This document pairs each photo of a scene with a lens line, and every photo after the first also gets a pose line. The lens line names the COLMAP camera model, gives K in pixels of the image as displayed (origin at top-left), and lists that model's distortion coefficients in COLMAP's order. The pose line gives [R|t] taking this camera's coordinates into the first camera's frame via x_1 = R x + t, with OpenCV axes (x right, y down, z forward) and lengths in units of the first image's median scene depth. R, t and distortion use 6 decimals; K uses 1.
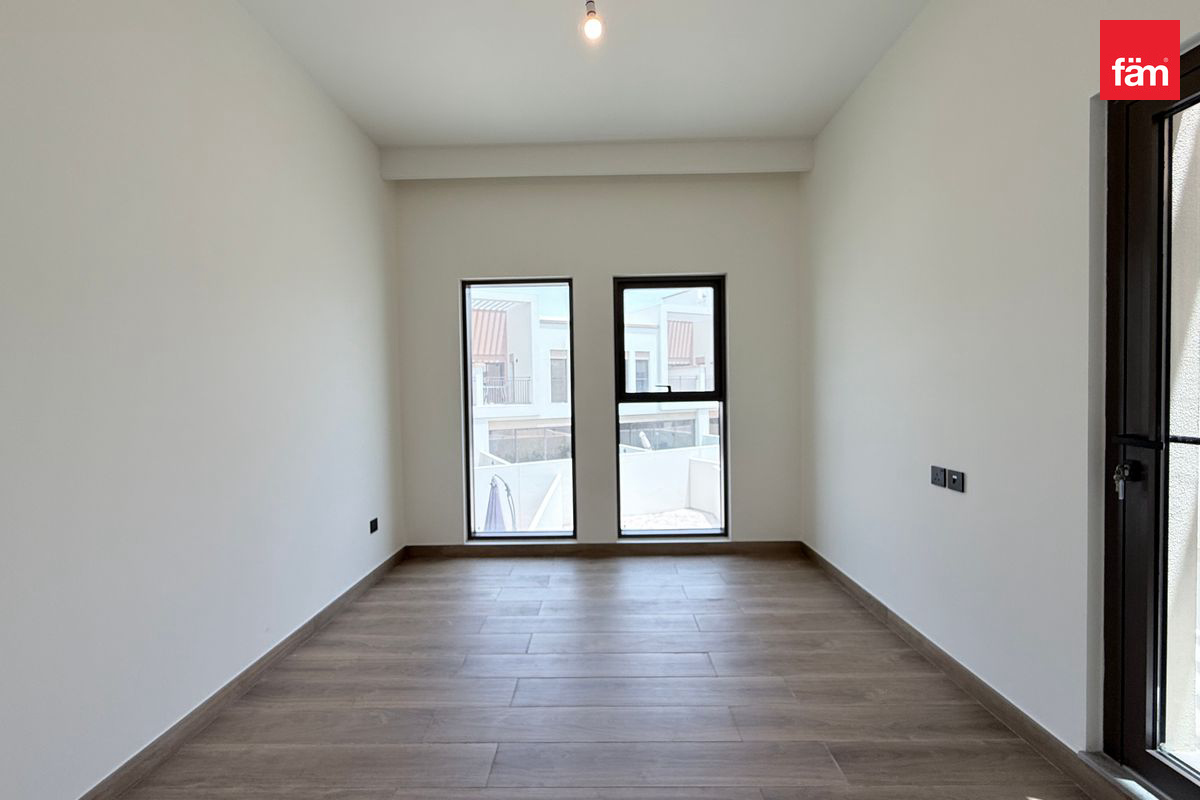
lens RADIAL K [[479.3, 0, 601.3], [0, 479.3, 397.8], [0, 0, 1]] dist [0.000863, -0.000238]
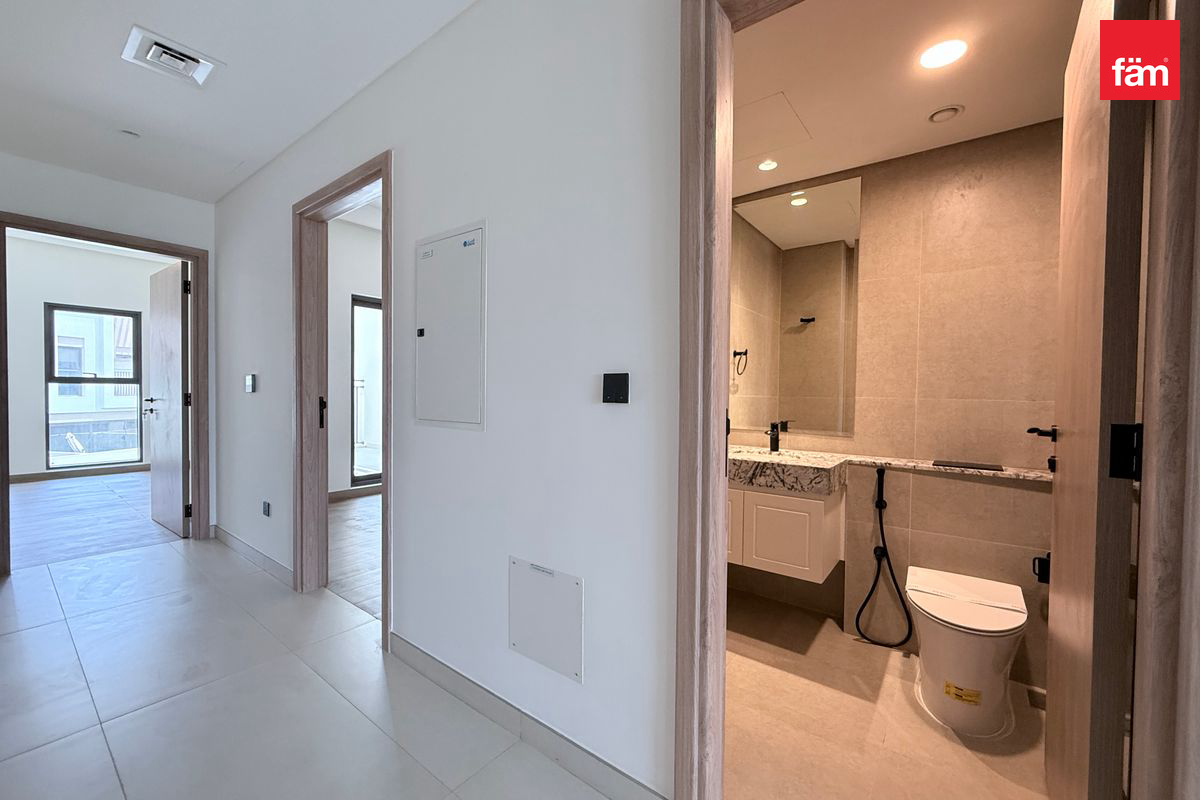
lens RADIAL K [[479.3, 0, 600.6], [0, 479.3, 401.0], [0, 0, 1]] dist [0.000863, -0.000238]
pose [[0.605034, 0.007365, 0.796166, -0.117591], [-0.006918, 0.999968, -0.003993, 0.063842], [-0.796170, -0.003092, 0.605065, -1.380390]]
